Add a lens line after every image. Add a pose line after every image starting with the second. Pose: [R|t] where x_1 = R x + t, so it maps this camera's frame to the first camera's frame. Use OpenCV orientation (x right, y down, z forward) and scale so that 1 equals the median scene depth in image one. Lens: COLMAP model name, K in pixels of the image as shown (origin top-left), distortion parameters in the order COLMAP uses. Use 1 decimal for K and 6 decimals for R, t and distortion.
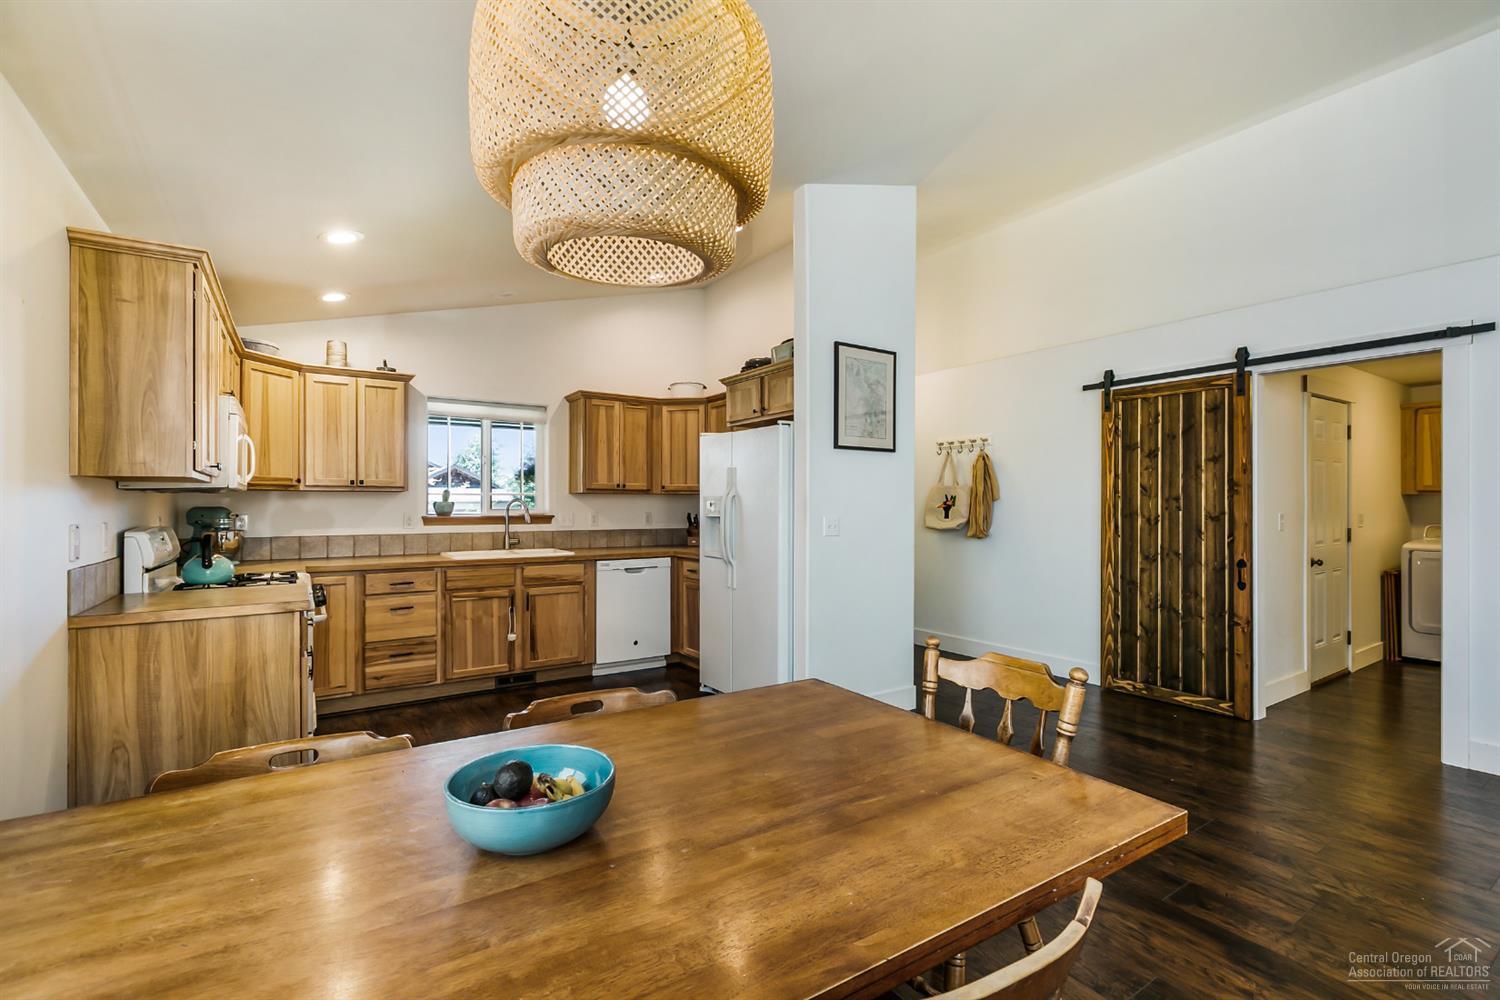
lens RADIAL K [[688.5, 0, 762.1], [0, 688.5, 500.5], [0, 0, 1]] dist [0.003202, 0.000652]
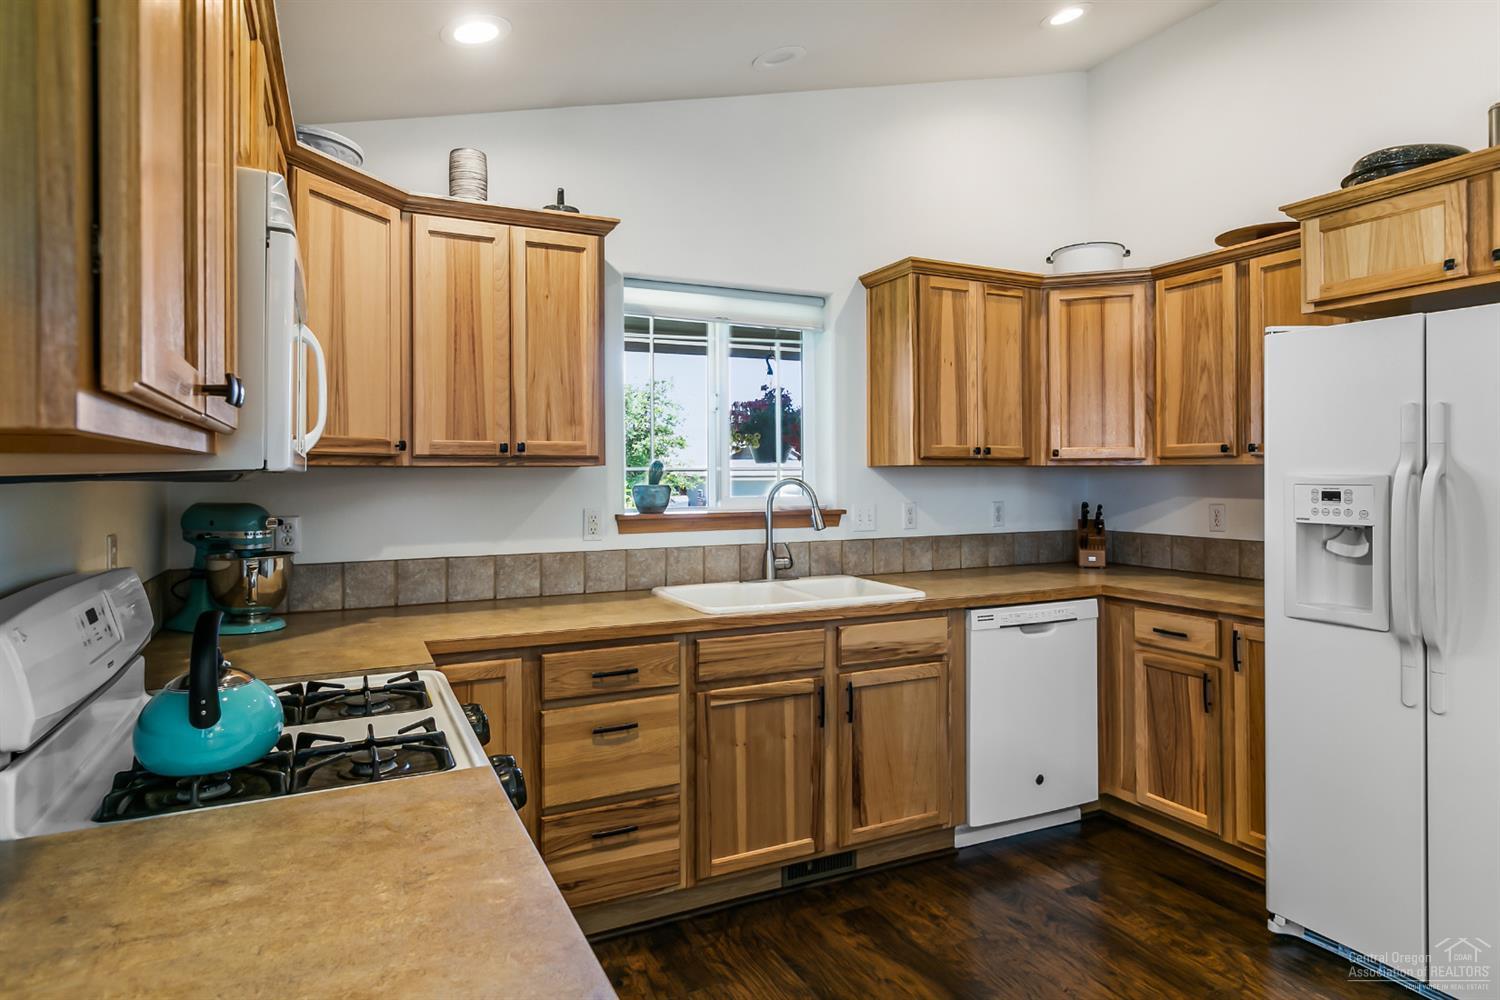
lens RADIAL K [[860.6, 0, 751.8], [0, 860.6, 467.7], [0, 0, 1]] dist [0.005358, 0.000219]
pose [[0.990370, -0.003512, -0.138404, -0.500690], [0.003772, 0.999992, 0.001619, -0.019384], [0.138397, -0.002126, 0.990375, 0.642248]]
